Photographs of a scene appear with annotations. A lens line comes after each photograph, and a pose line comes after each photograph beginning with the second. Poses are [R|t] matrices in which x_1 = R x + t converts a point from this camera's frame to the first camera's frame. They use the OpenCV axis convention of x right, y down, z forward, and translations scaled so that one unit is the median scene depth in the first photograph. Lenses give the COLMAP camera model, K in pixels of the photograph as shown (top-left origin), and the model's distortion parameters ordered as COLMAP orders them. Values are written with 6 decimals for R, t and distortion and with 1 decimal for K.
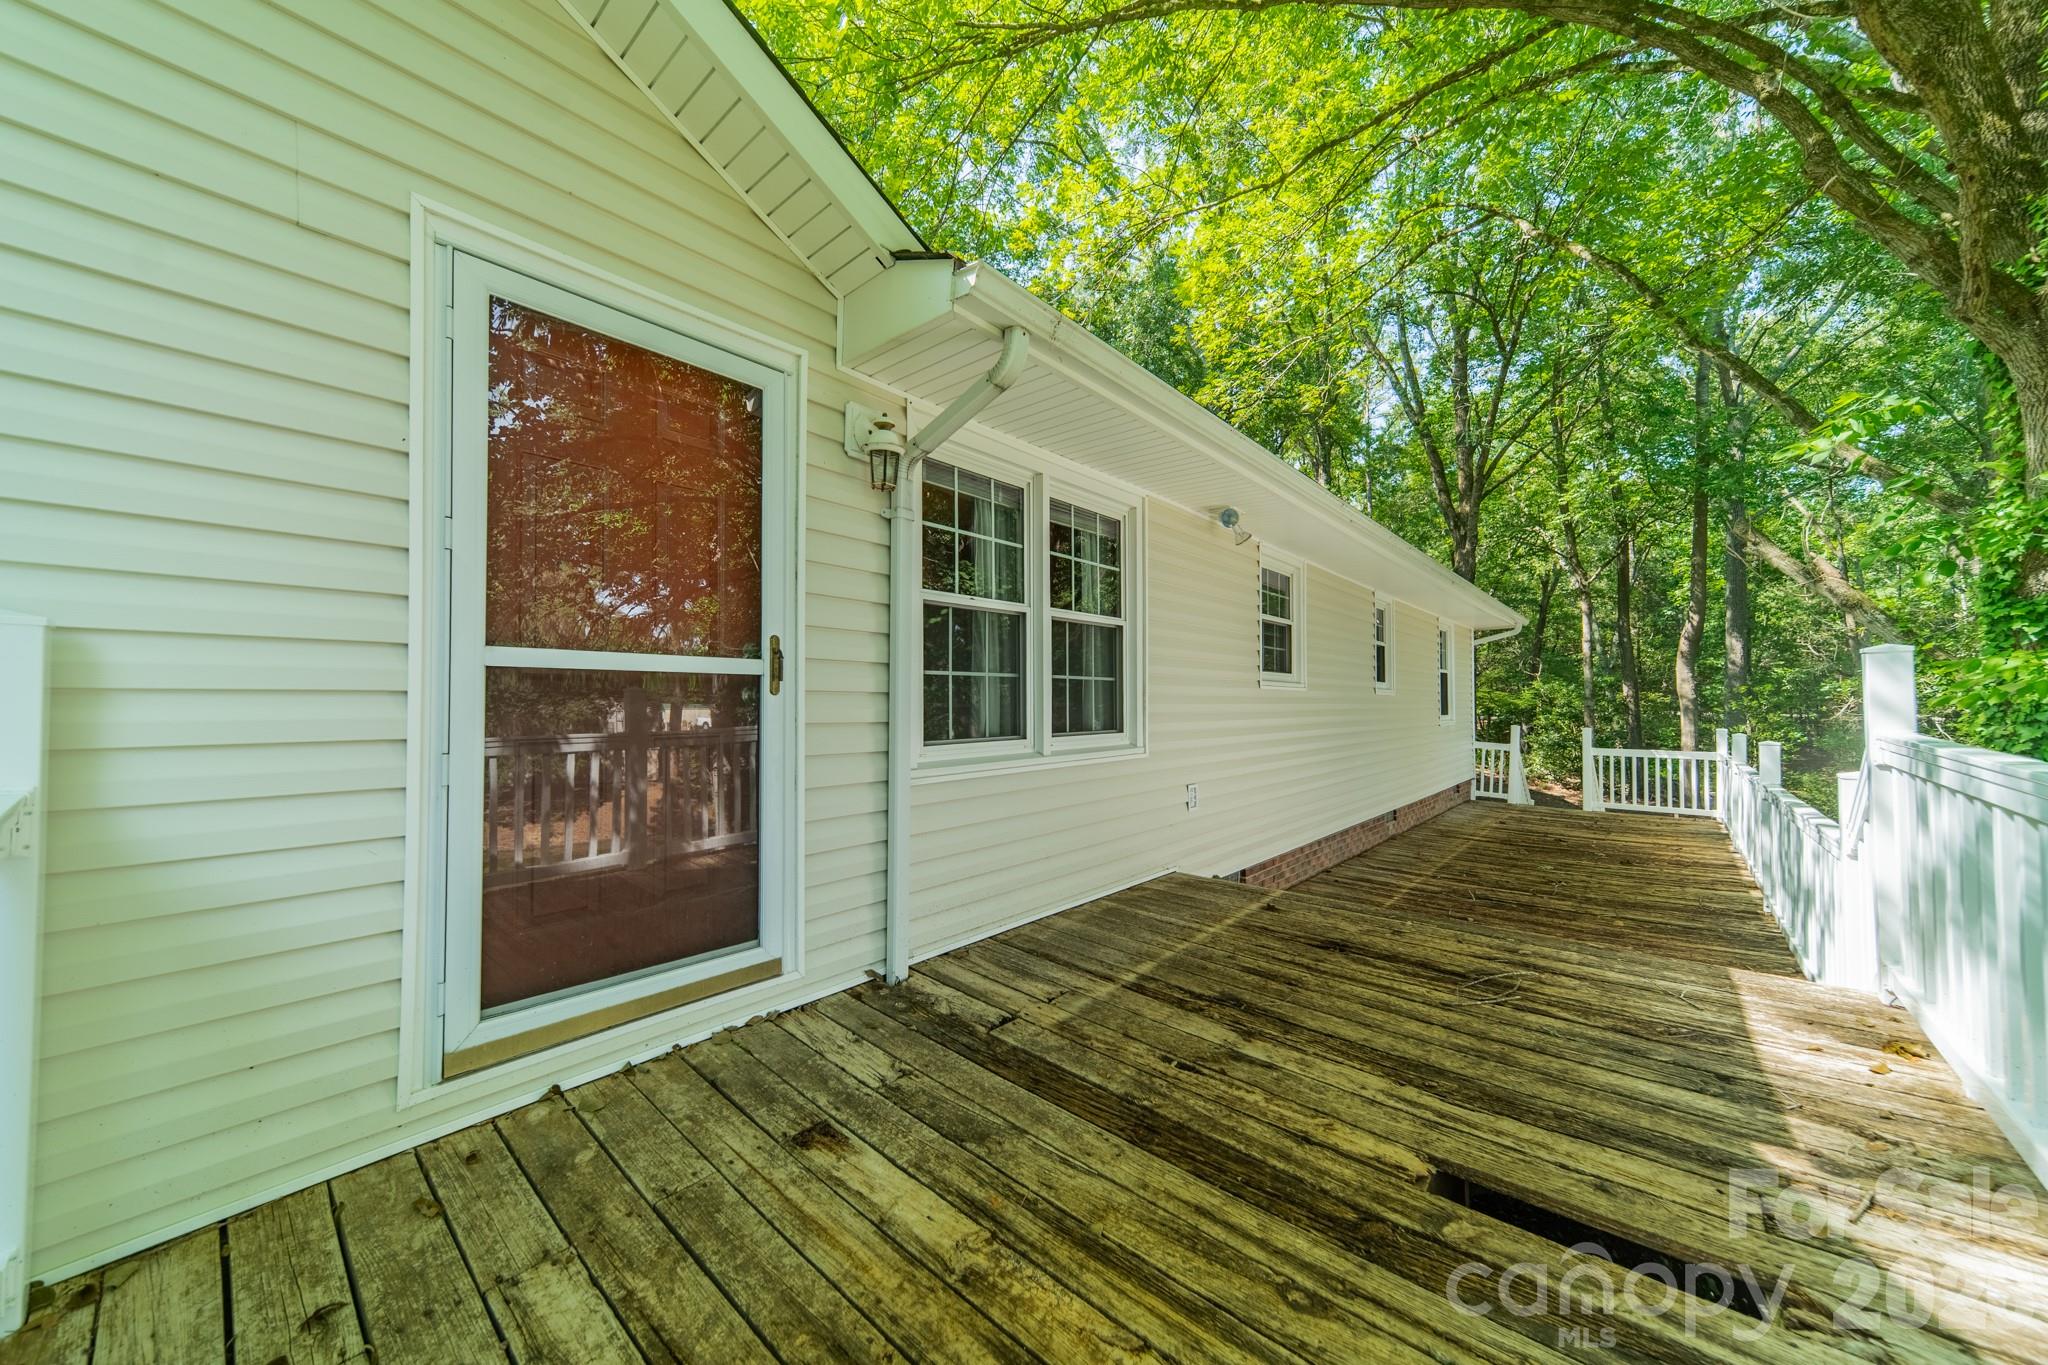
lens RADIAL K [[736.9, 0, 1027.7], [0, 736.9, 689.7], [0, 0, 1]] dist [0.005655, -0.001566]
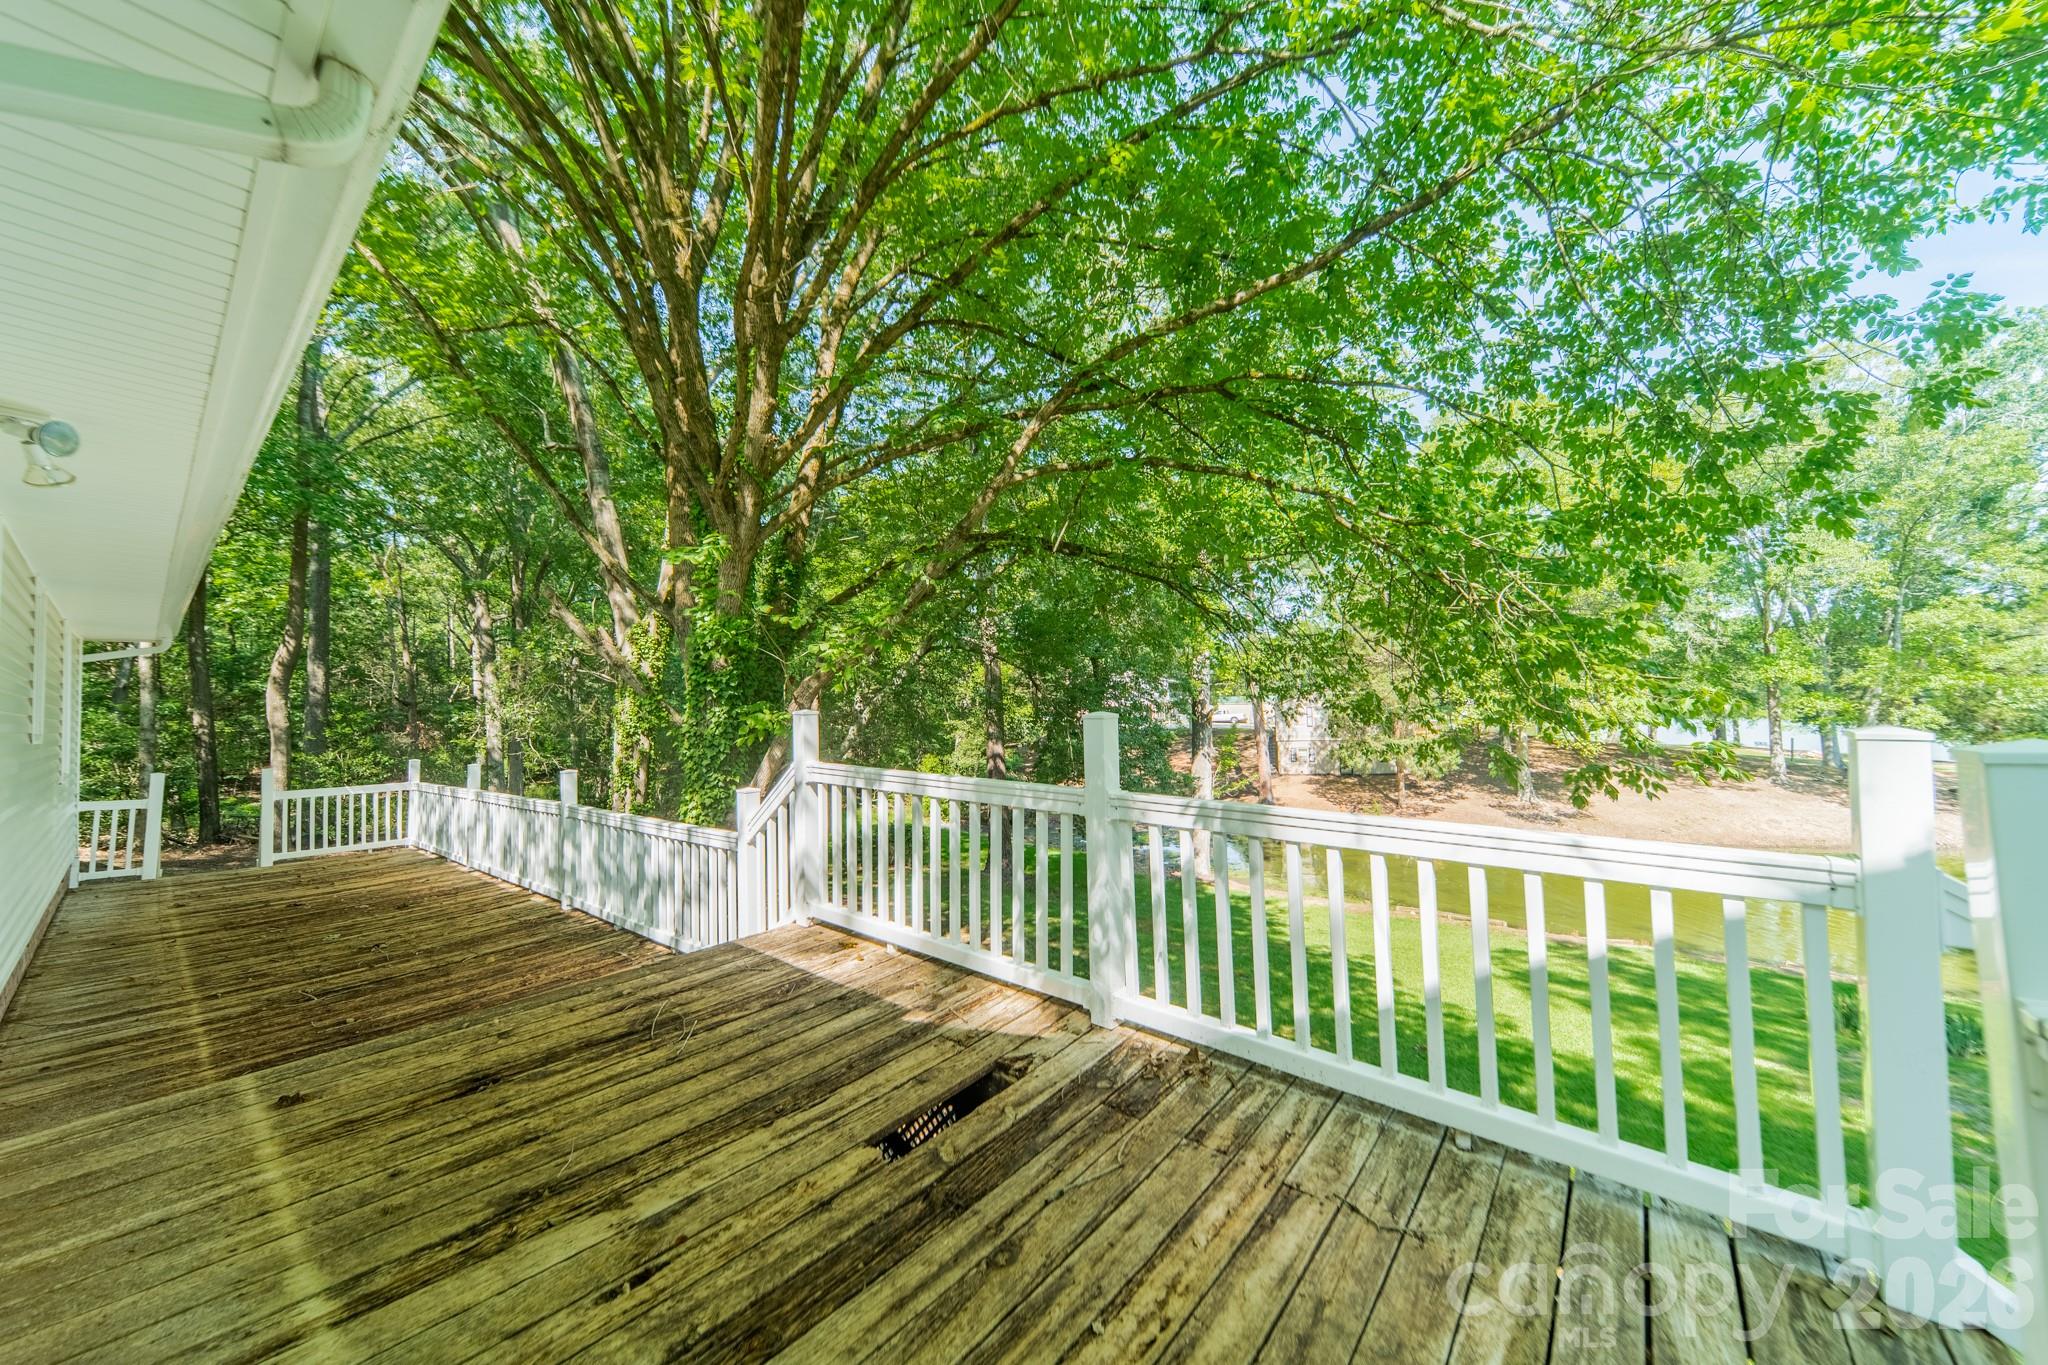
lens RADIAL K [[736.9, 0, 1018.9], [0, 736.9, 671.8], [0, 0, 1]] dist [0.005655, -0.001566]
pose [[-0.046214, 0.047948, 0.997780, -0.502584], [0.001774, 0.998850, -0.047918, -0.062998], [-0.998930, -0.000444, -0.046246, 0.547976]]
